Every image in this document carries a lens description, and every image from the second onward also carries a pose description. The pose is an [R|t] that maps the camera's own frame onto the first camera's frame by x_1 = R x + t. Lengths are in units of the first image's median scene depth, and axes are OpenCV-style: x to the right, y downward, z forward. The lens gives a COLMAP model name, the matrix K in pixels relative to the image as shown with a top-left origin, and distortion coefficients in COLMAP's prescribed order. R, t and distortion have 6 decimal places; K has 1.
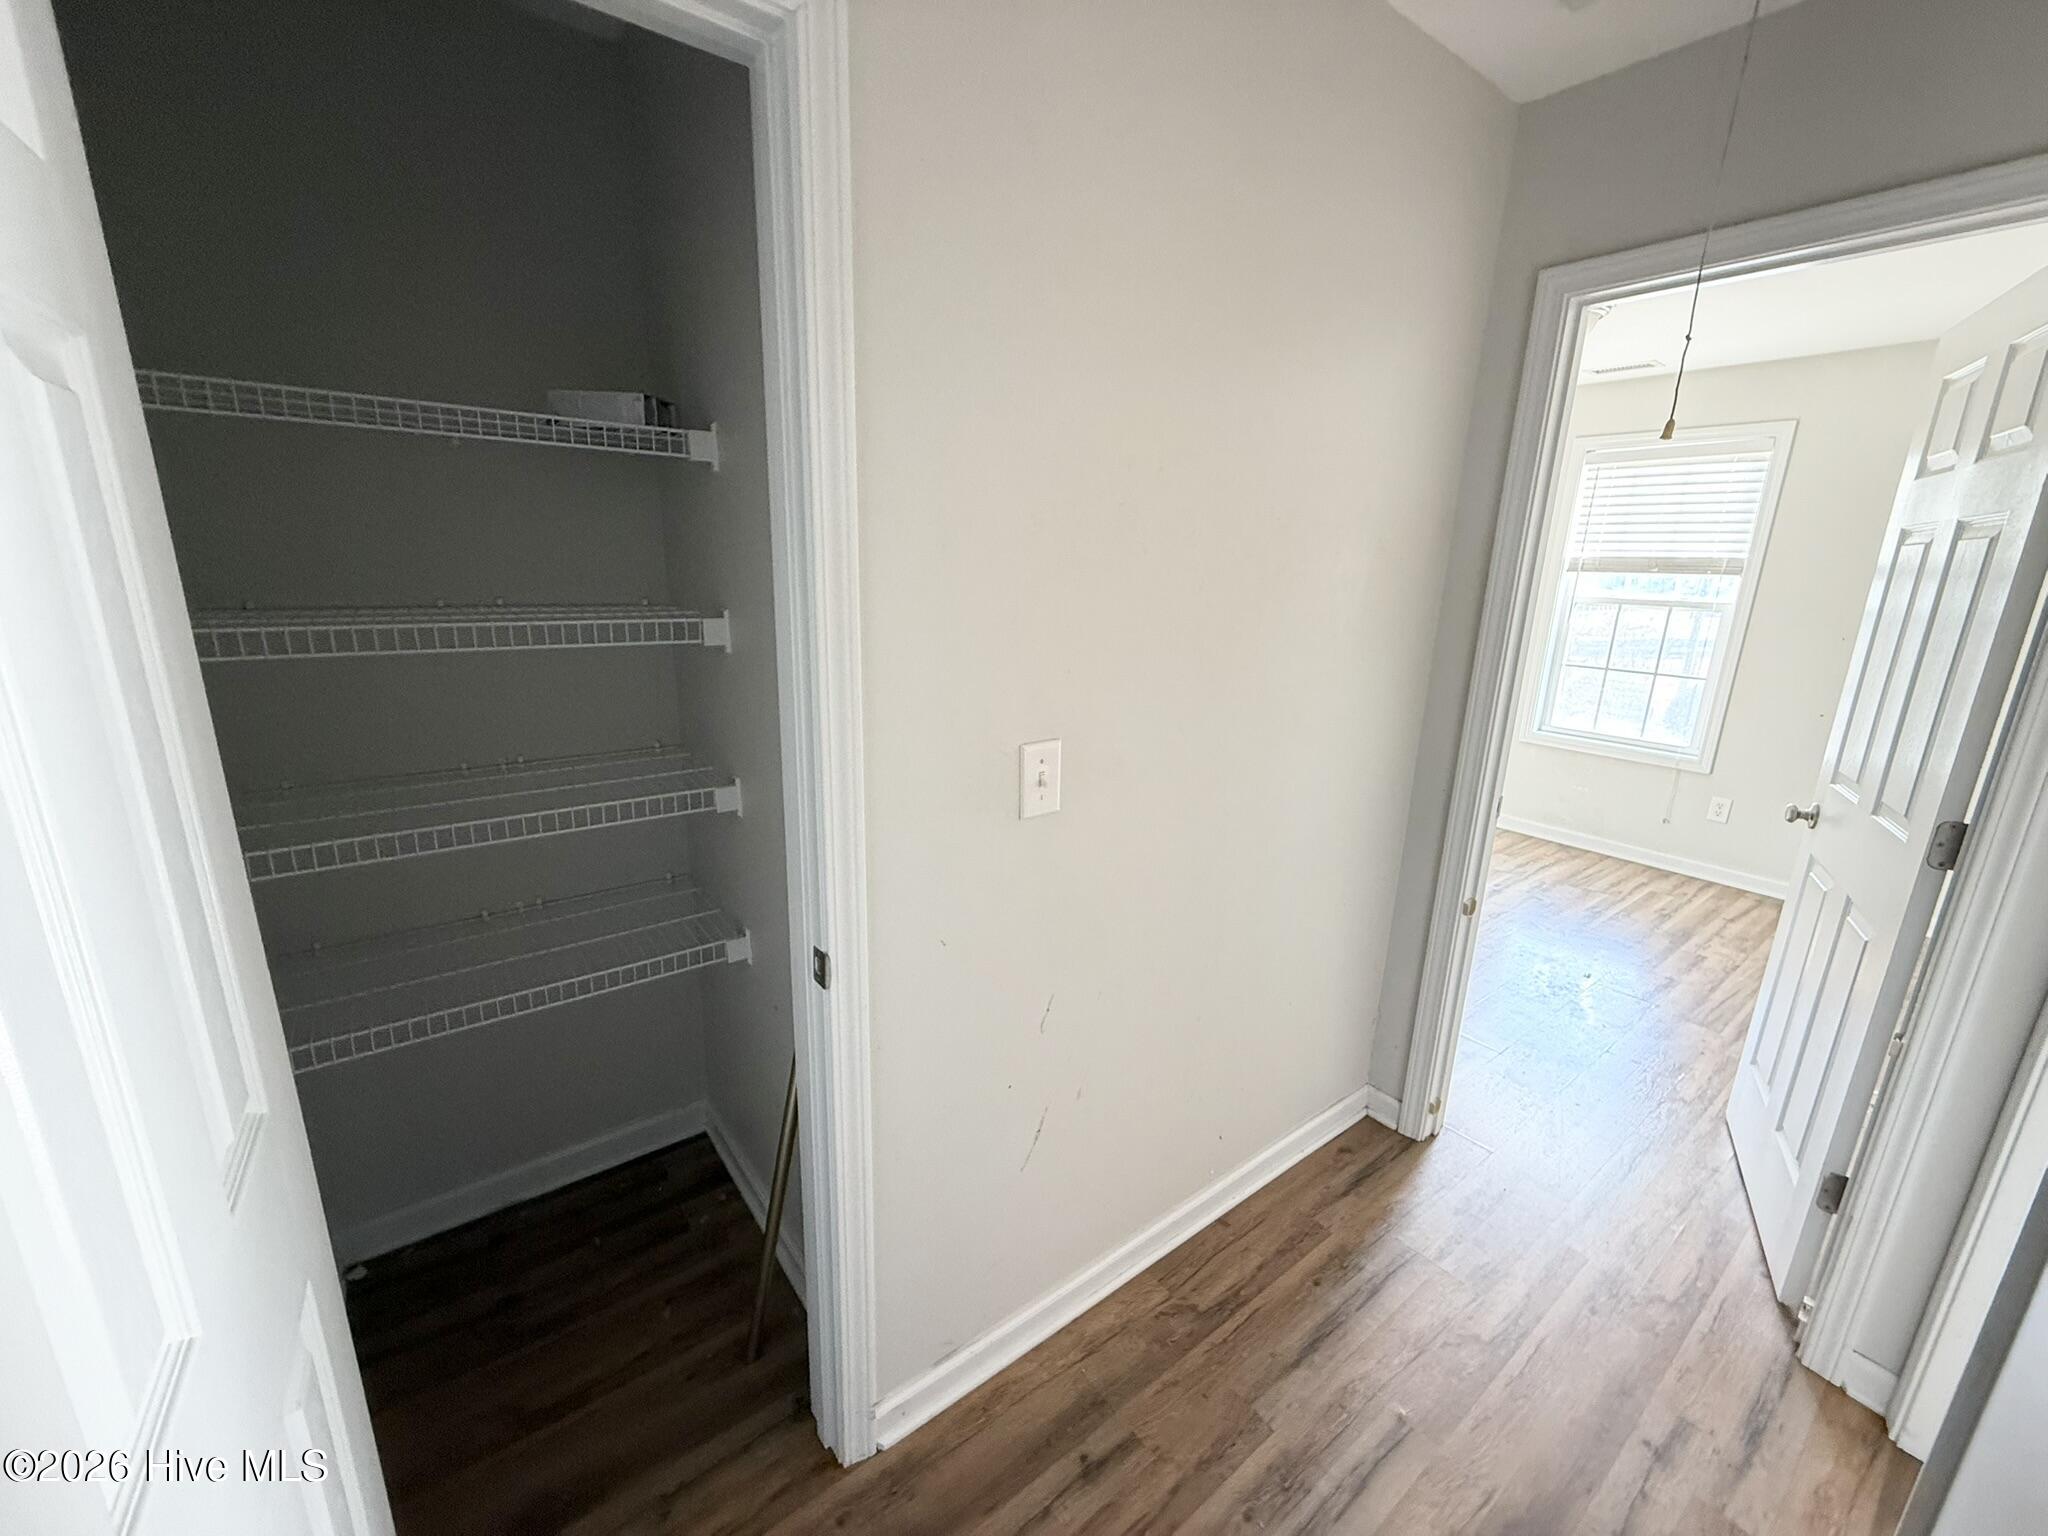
lens RADIAL K [[815.6, 0, 1020.7], [0, 815.6, 771.4], [0, 0, 1]] dist [0.001187, -0.000451]
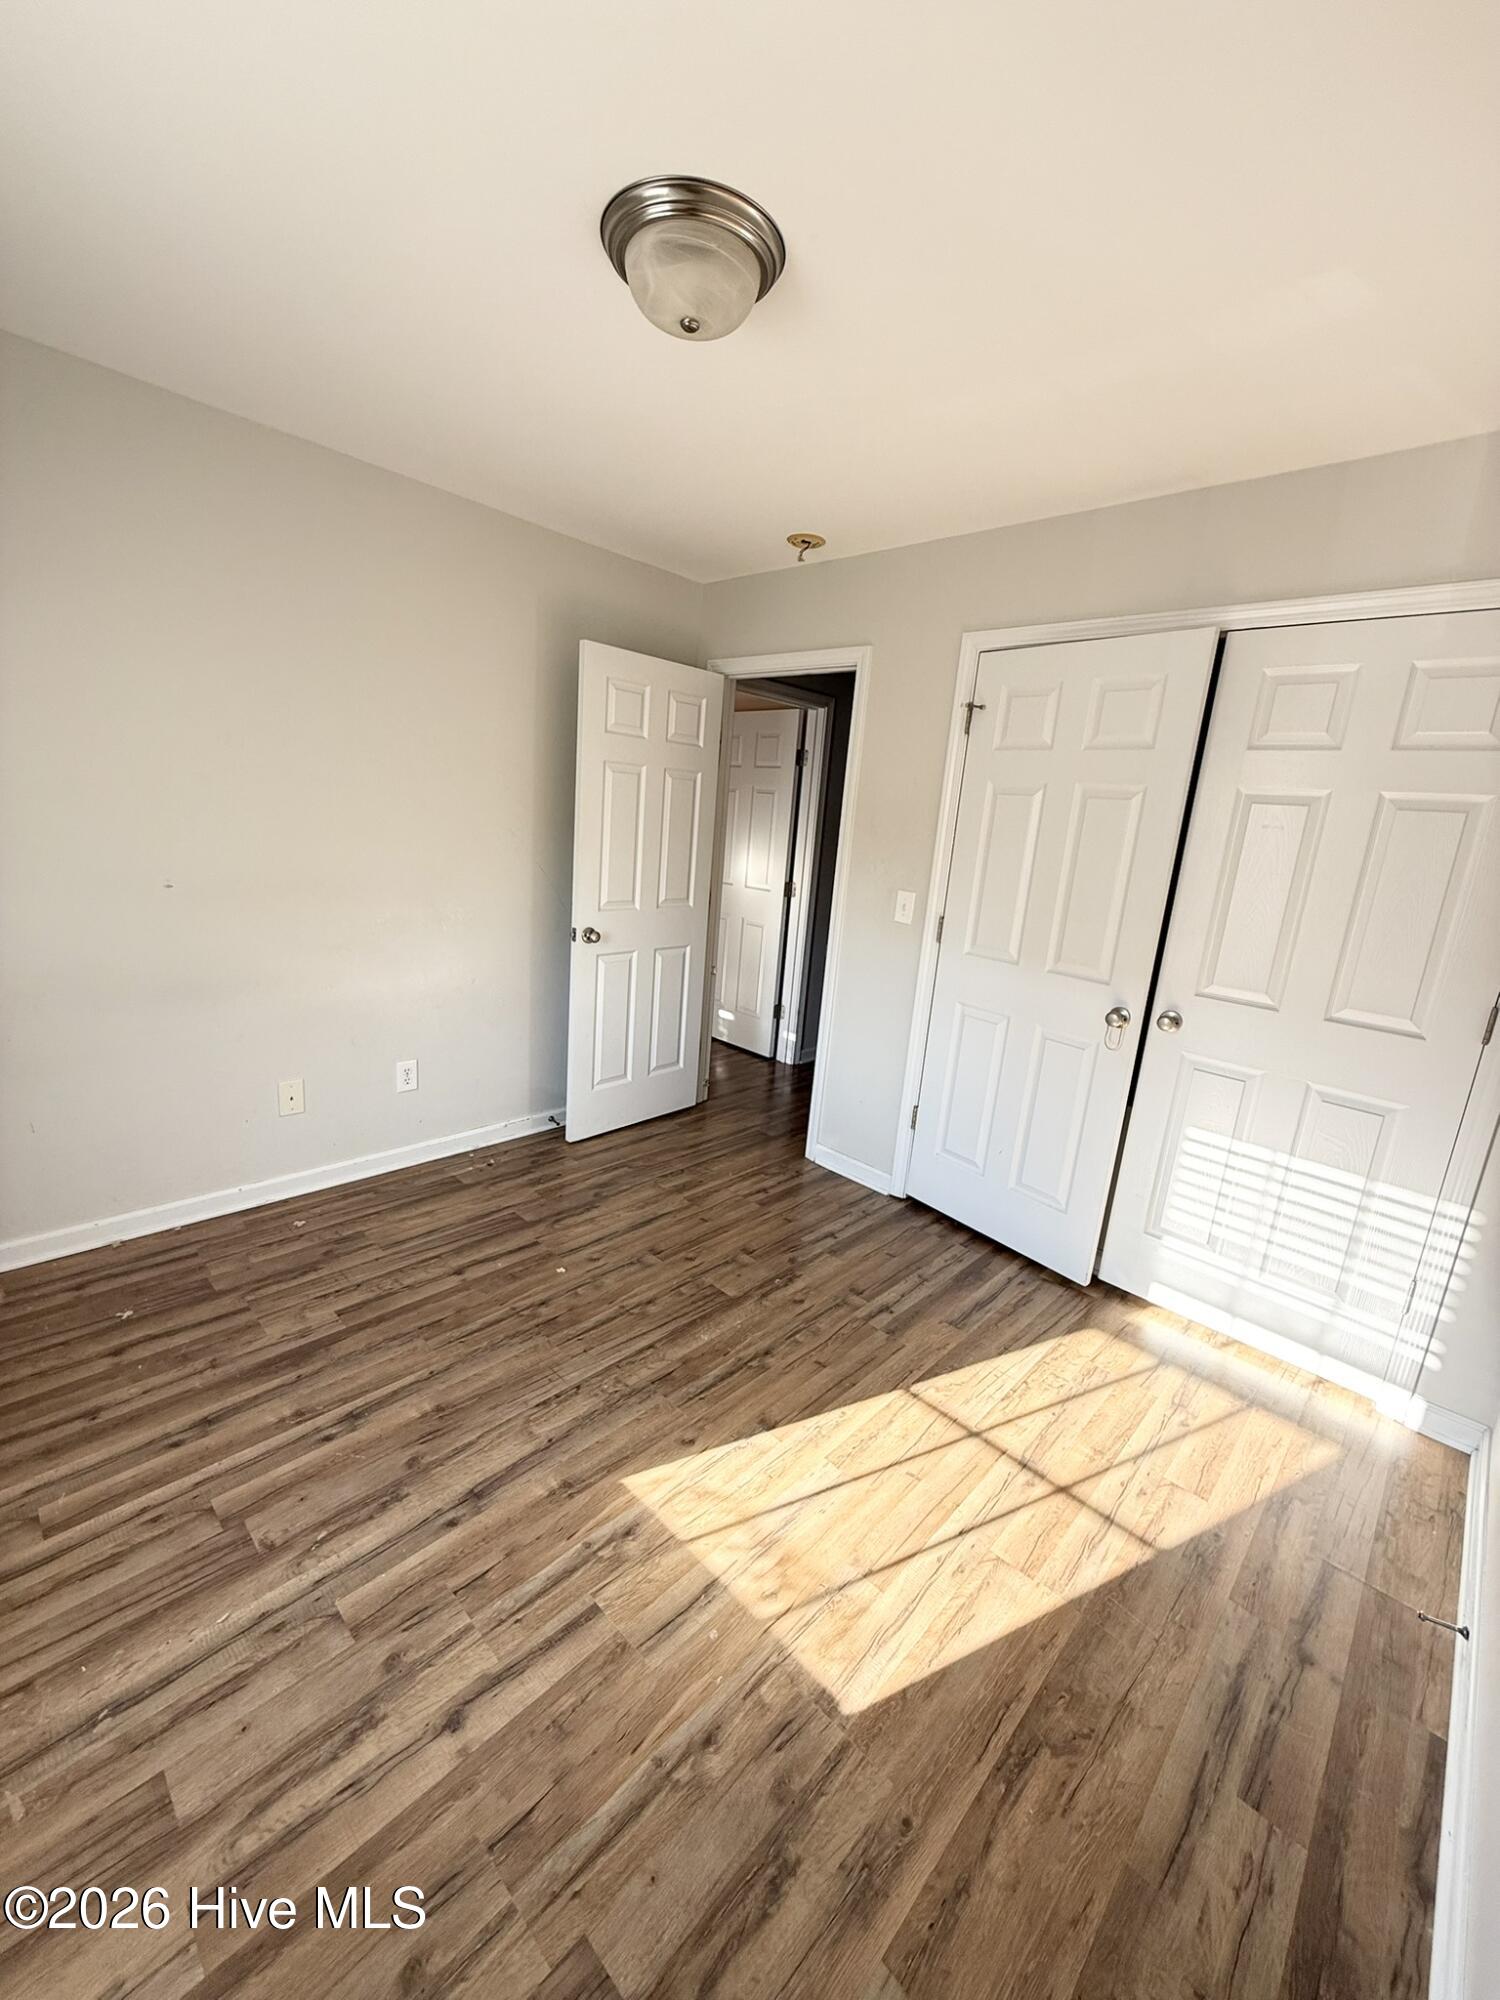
lens RADIAL K [[796.0, 0, 745.3], [0, 796.0, 994.9], [0, 0, 1]] dist [0.000658, -0.000241]
pose [[-0.982668, -0.065480, -0.173422, 0.519625], [-0.138930, 0.879516, 0.455138, -0.298544], [0.122725, 0.471343, -0.873369, 1.234218]]
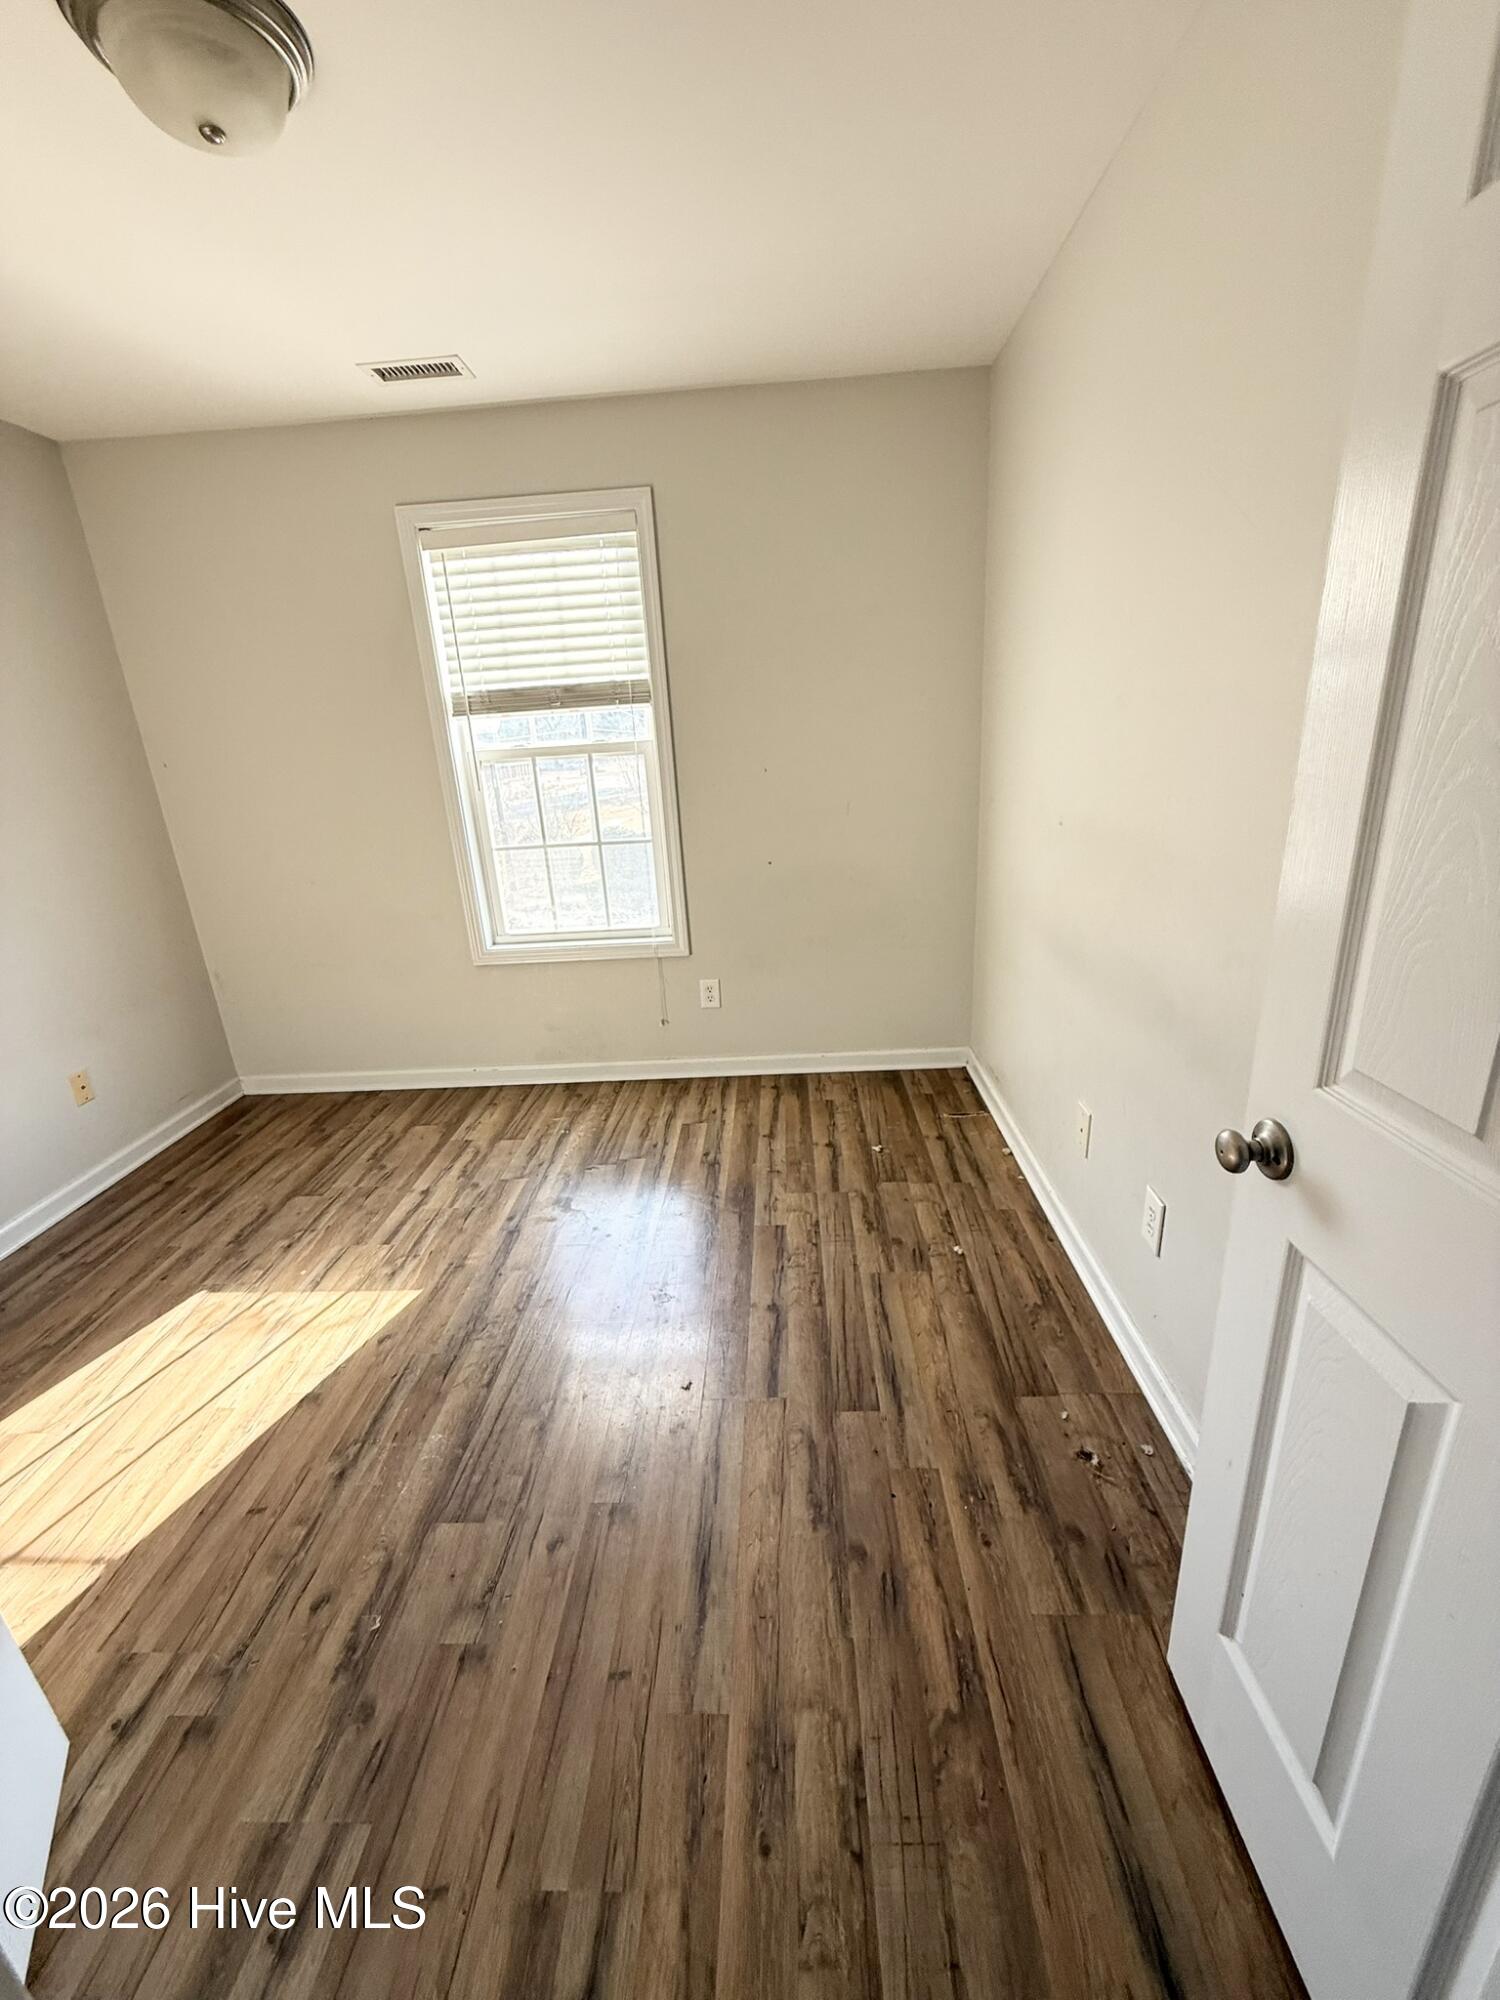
lens RADIAL K [[796.4, 0, 745.7], [0, 796.4, 997.2], [0, 0, 1]] dist [0.001187, -0.000451]
pose [[0.632861, -0.303151, 0.712451, 0.309525], [0.267319, 0.949131, 0.166404, -0.074448], [-0.726655, 0.085141, 0.681706, 0.431413]]
